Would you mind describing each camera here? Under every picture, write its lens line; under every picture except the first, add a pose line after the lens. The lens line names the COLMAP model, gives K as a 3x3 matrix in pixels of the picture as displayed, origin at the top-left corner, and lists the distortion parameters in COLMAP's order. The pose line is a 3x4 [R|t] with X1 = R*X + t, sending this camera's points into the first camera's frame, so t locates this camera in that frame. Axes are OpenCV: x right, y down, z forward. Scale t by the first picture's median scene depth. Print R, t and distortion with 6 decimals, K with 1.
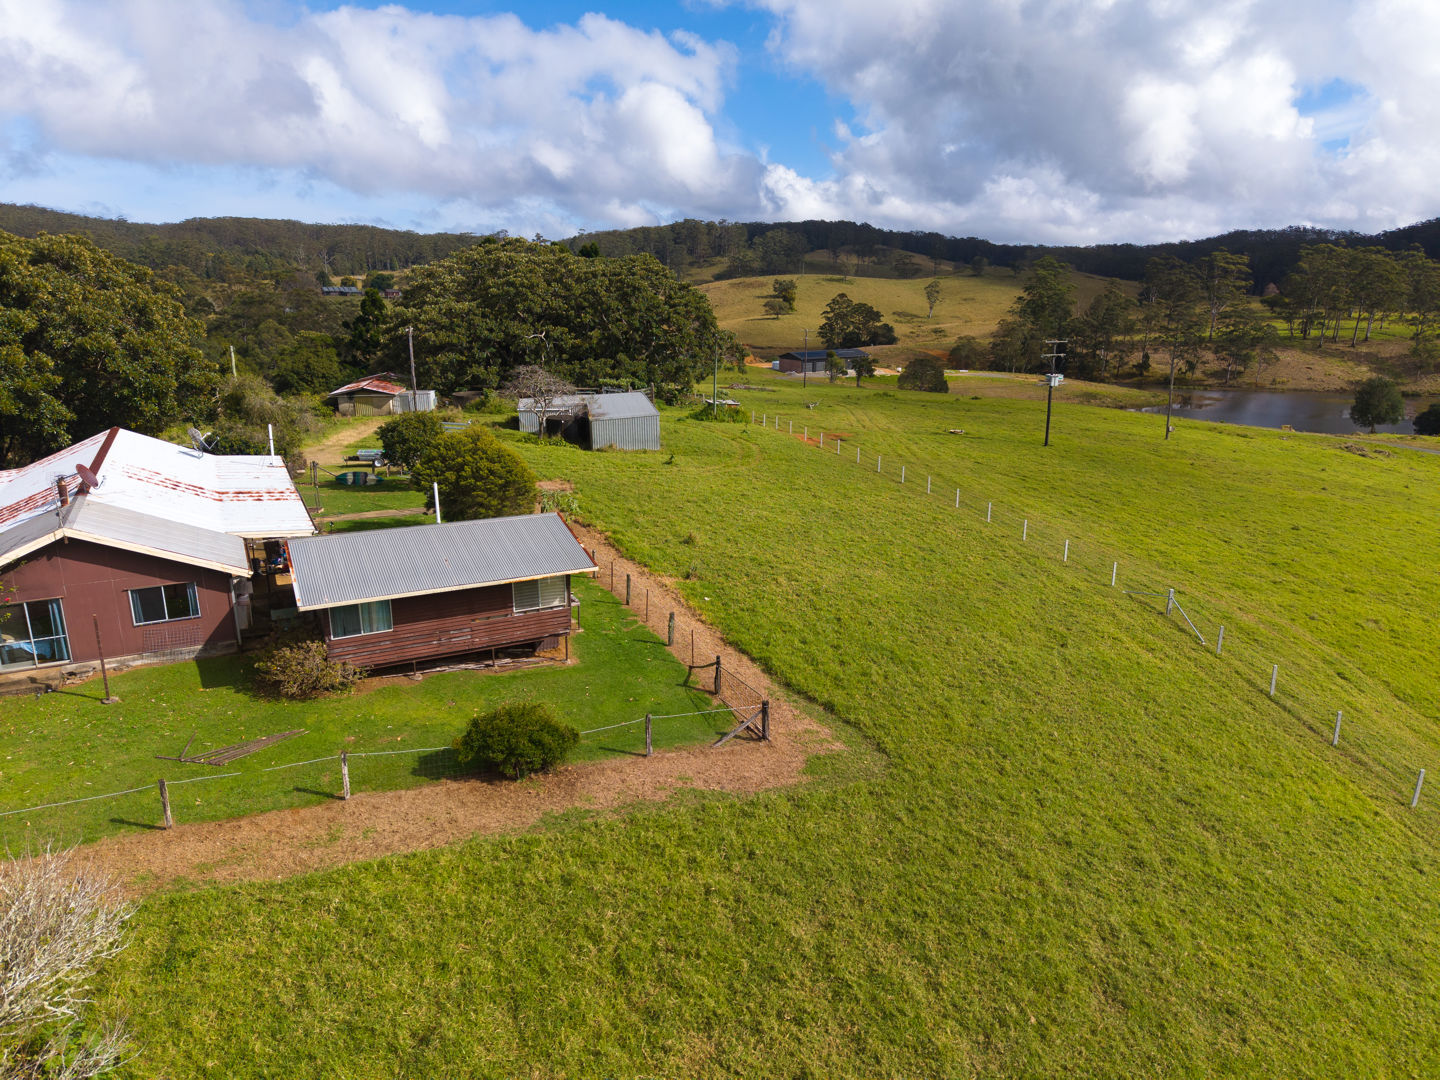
lens RADIAL K [[956.2, 0, 713.2], [0, 956.2, 551.7], [0, 0, 1]] dist [-0.000747, -0.003473]
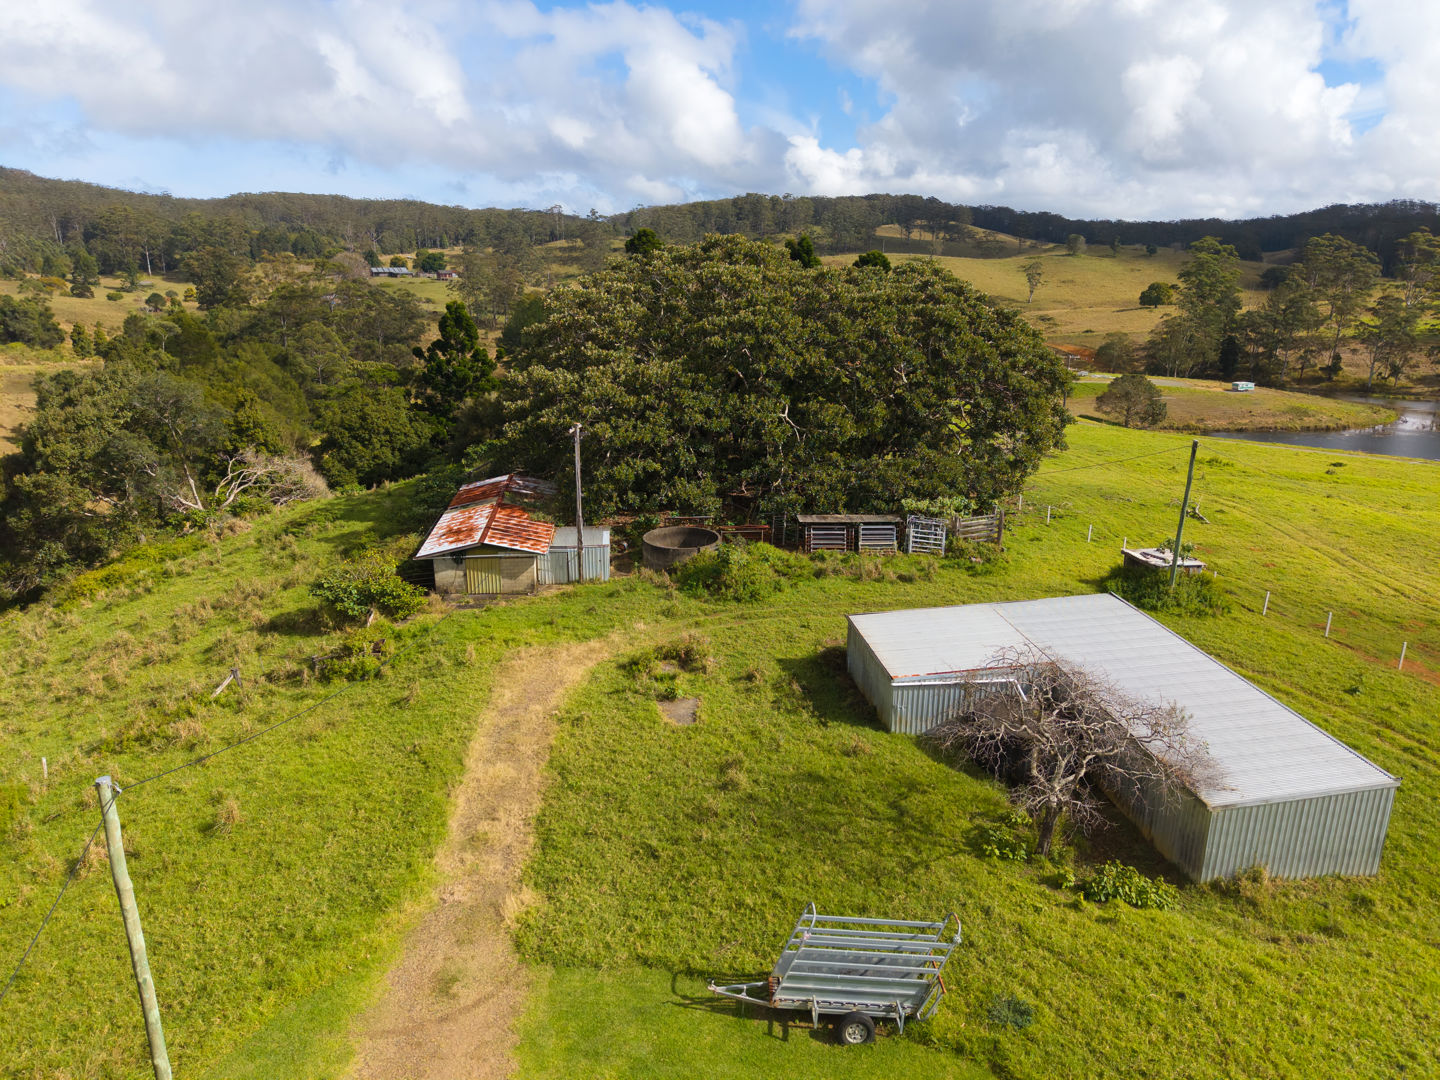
lens RADIAL K [[956.2, 0, 719.6], [0, 956.2, 552.3], [0, 0, 1]] dist [-0.000747, -0.003473]
pose [[0.999298, 0.010855, -0.035843, -0.141244], [-0.009955, 0.999633, 0.025192, -0.114504], [0.036103, -0.024818, 0.999040, 0.316130]]
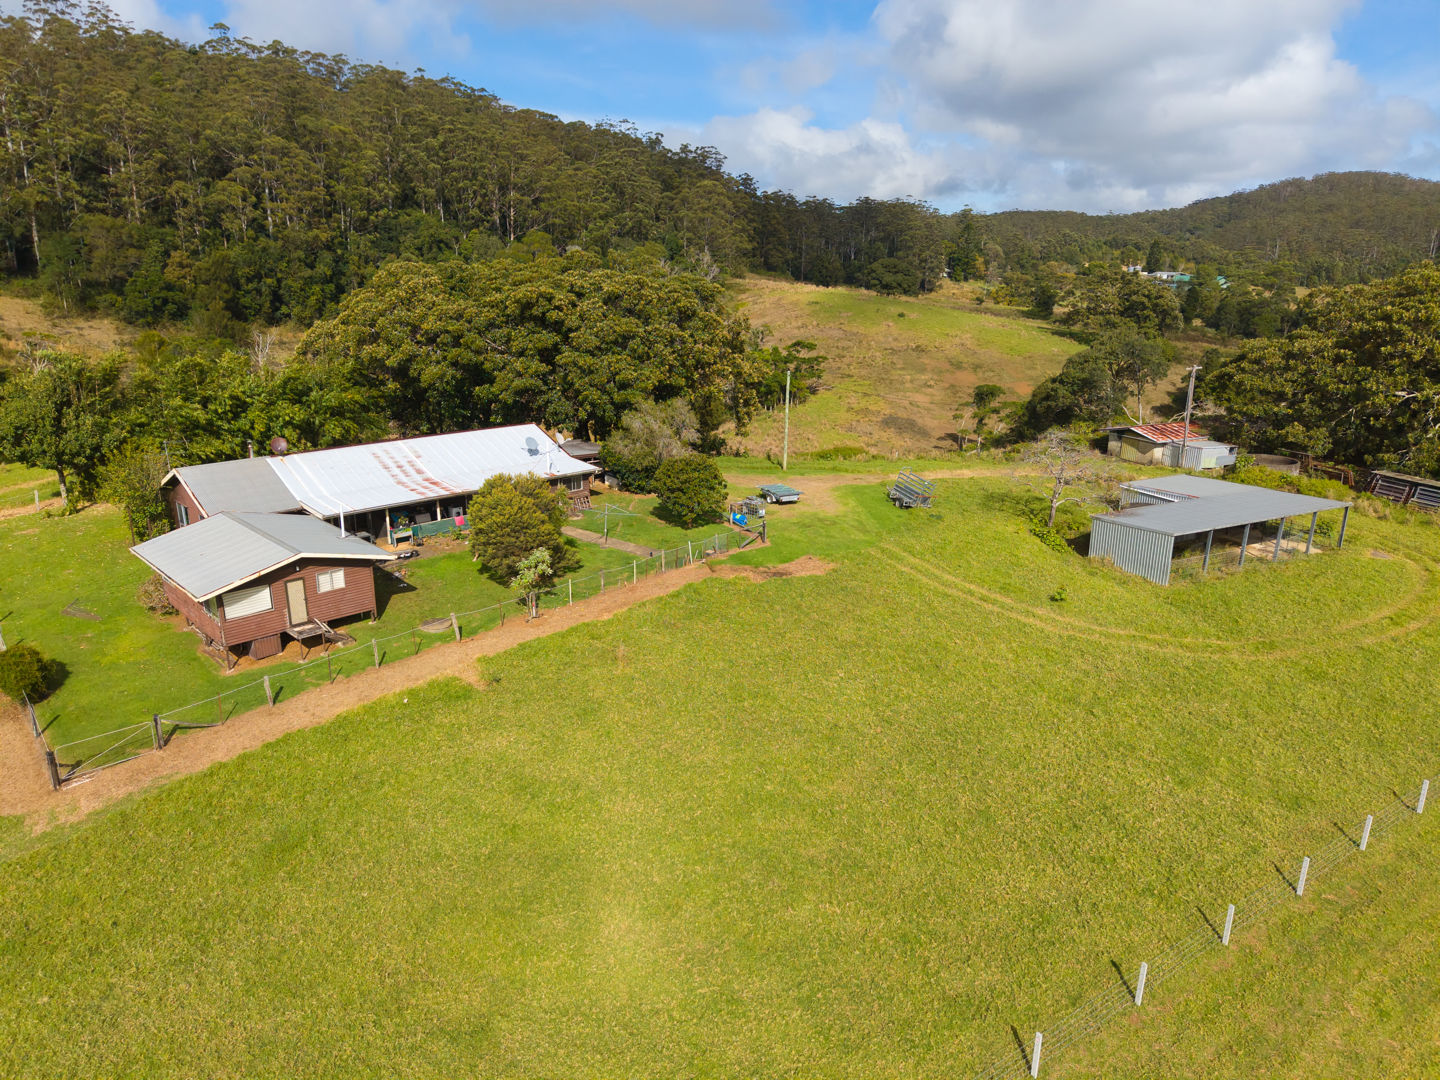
lens RADIAL K [[956.2, 0, 708.7], [0, 956.2, 541.8], [0, 0, 1]] dist [-0.000747, -0.003473]
pose [[0.281121, 0.270274, -0.920827, 0.224459], [-0.266634, 0.943741, 0.195599, -0.089929], [0.921888, 0.190537, 0.337370, 0.236819]]
